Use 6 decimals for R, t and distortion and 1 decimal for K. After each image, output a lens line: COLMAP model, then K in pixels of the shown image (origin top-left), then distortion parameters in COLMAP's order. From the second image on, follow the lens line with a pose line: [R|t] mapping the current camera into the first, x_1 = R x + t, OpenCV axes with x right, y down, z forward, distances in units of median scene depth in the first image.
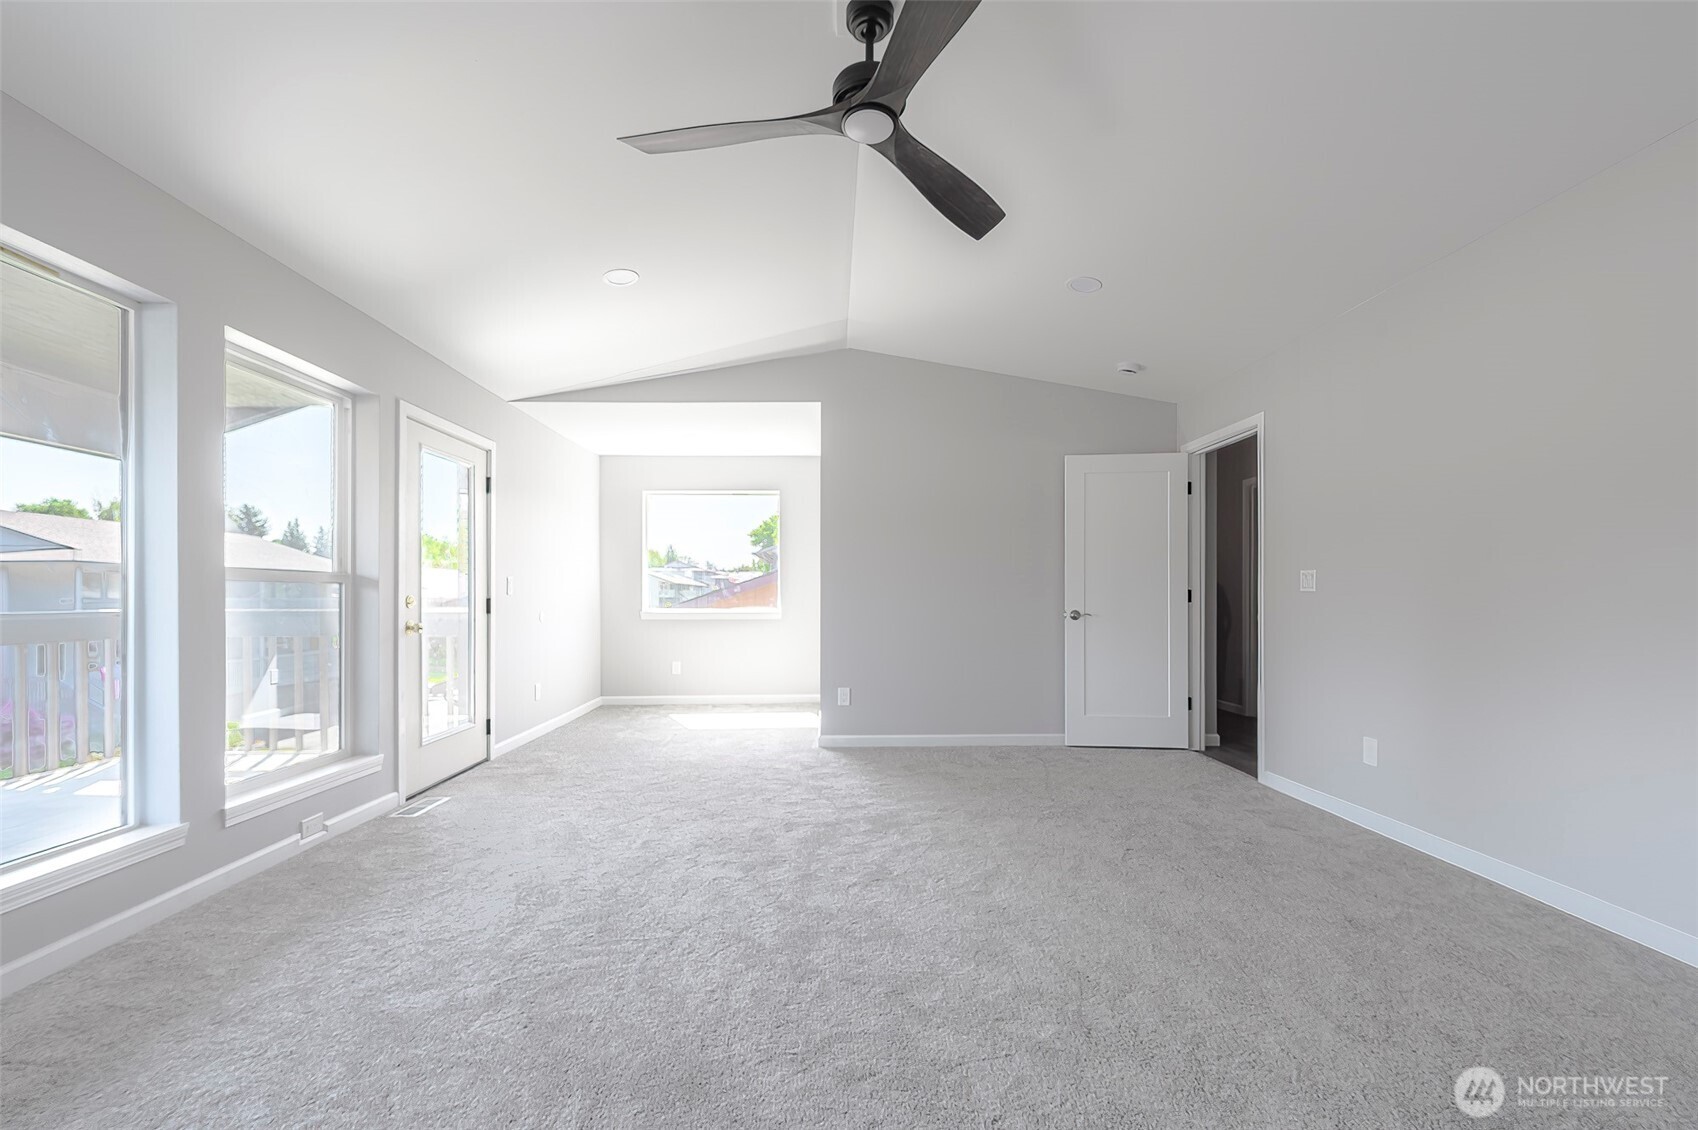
lens RADIAL K [[700.0, 0, 858.0], [0, 700.0, 592.9], [0, 0, 1]] dist [0.002789, -0.000378]
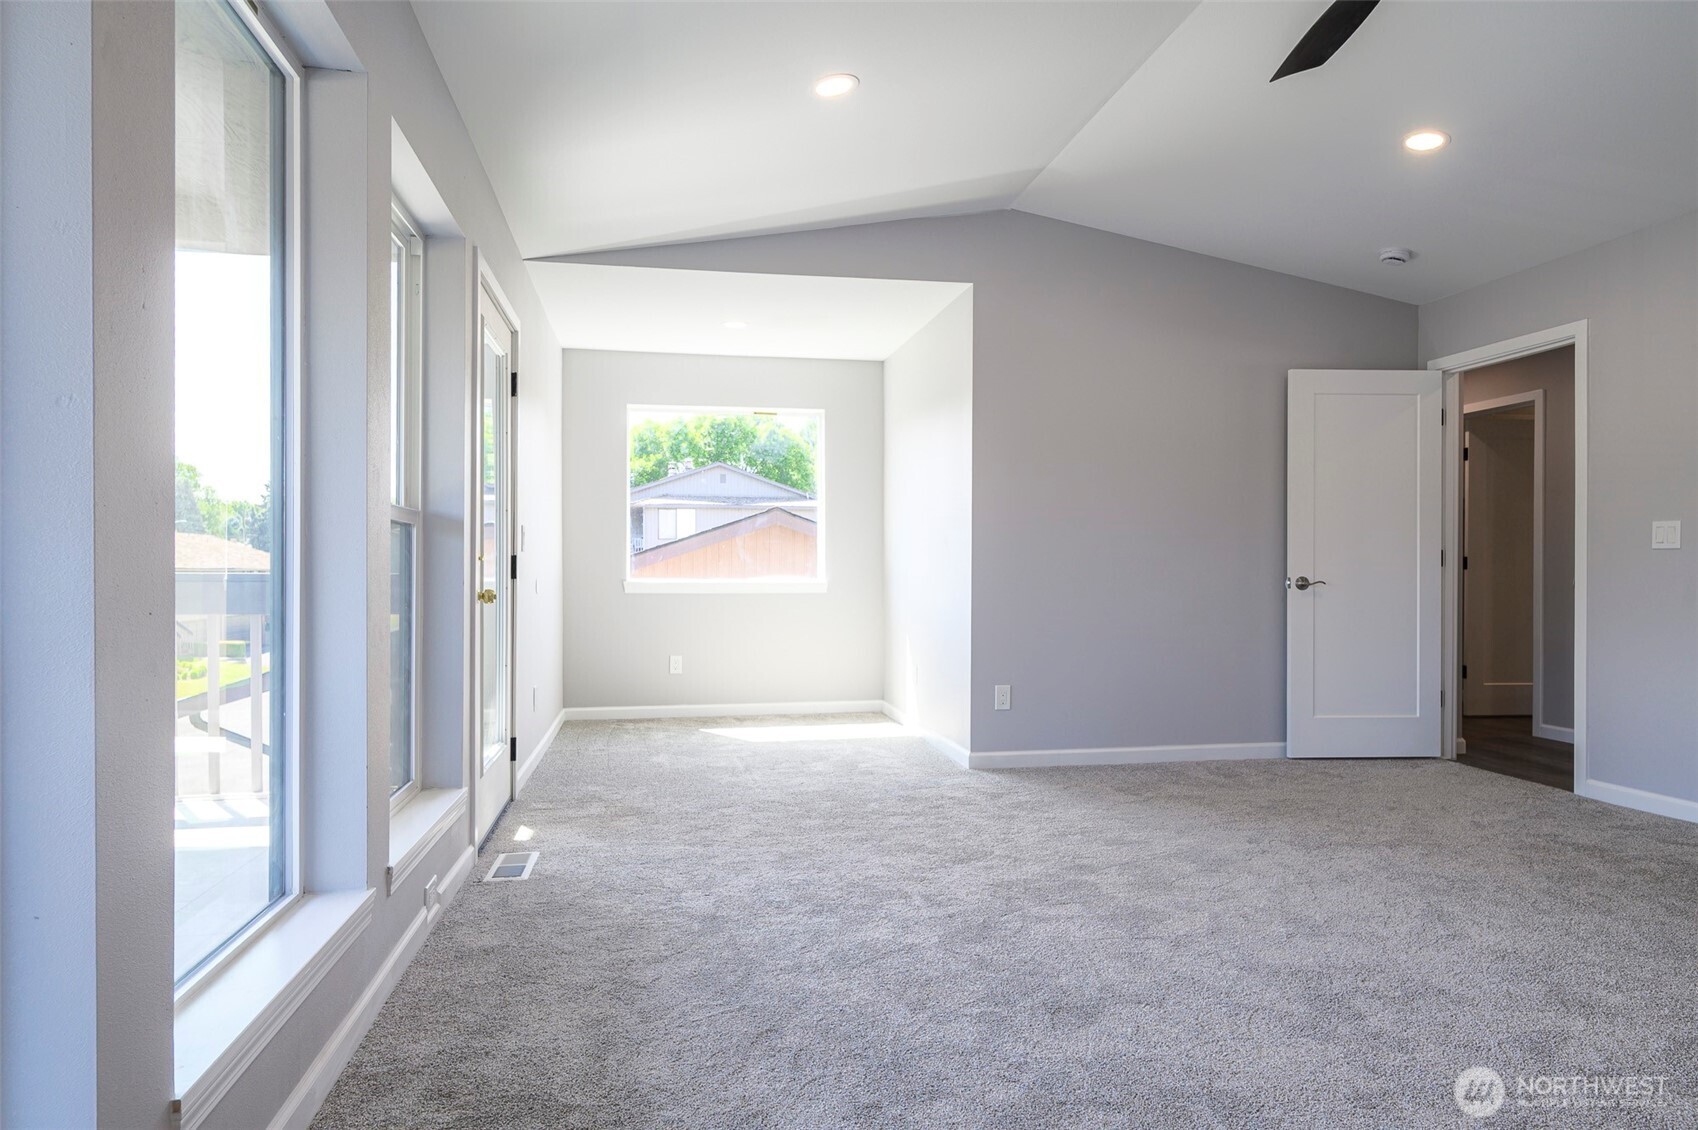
lens RADIAL K [[999.0, 0, 845.1], [0, 999.0, 574.2], [0, 0, 1]] dist [0.000426, -0.003464]
pose [[0.989133, 0.002480, 0.147004, -0.443447], [-0.003423, 0.999975, 0.006167, 0.023320], [-0.146985, -0.006604, 0.989117, 0.024827]]
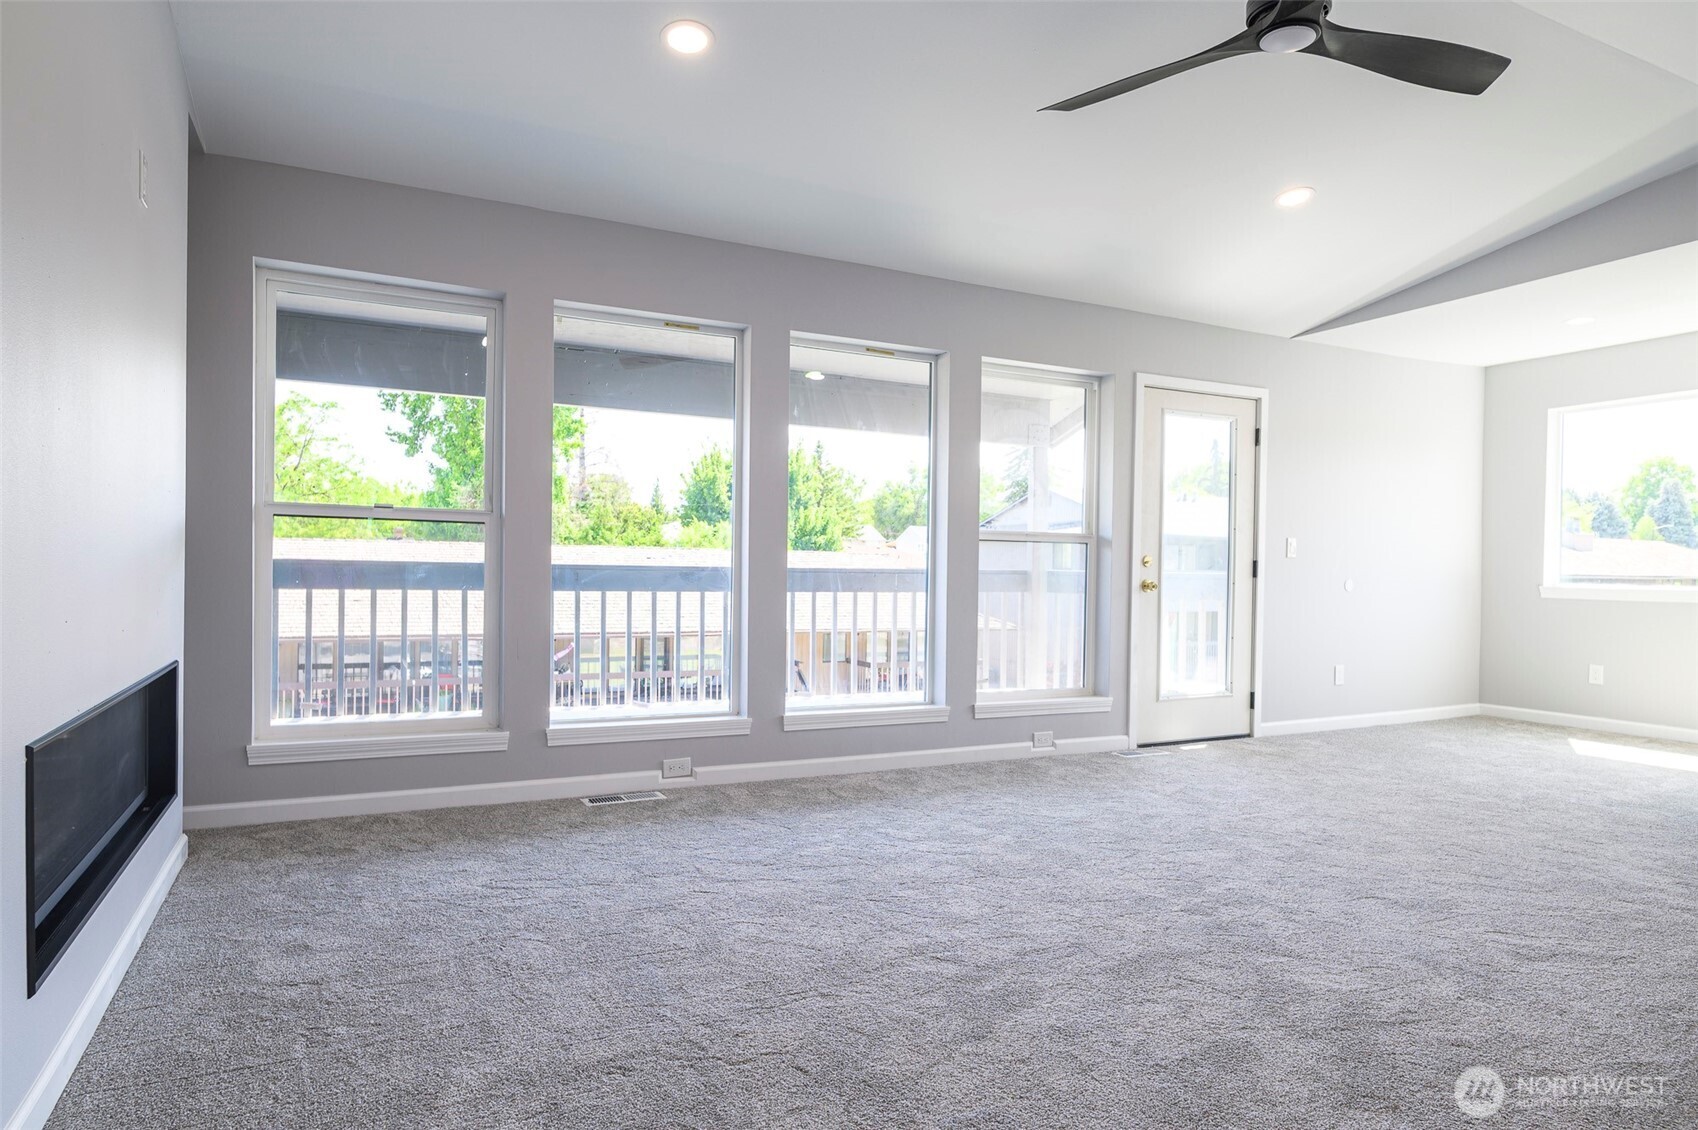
lens RADIAL K [[1020.3, 0, 847.7], [0, 1020.3, 573.8], [0, 0, 1]] dist [0.002853, -0.000090]
pose [[0.414741, 0.012246, -0.909857, 0.582222], [-0.010301, 0.999909, 0.008763, 0.023196], [0.909881, 0.005738, 0.414829, -0.048136]]
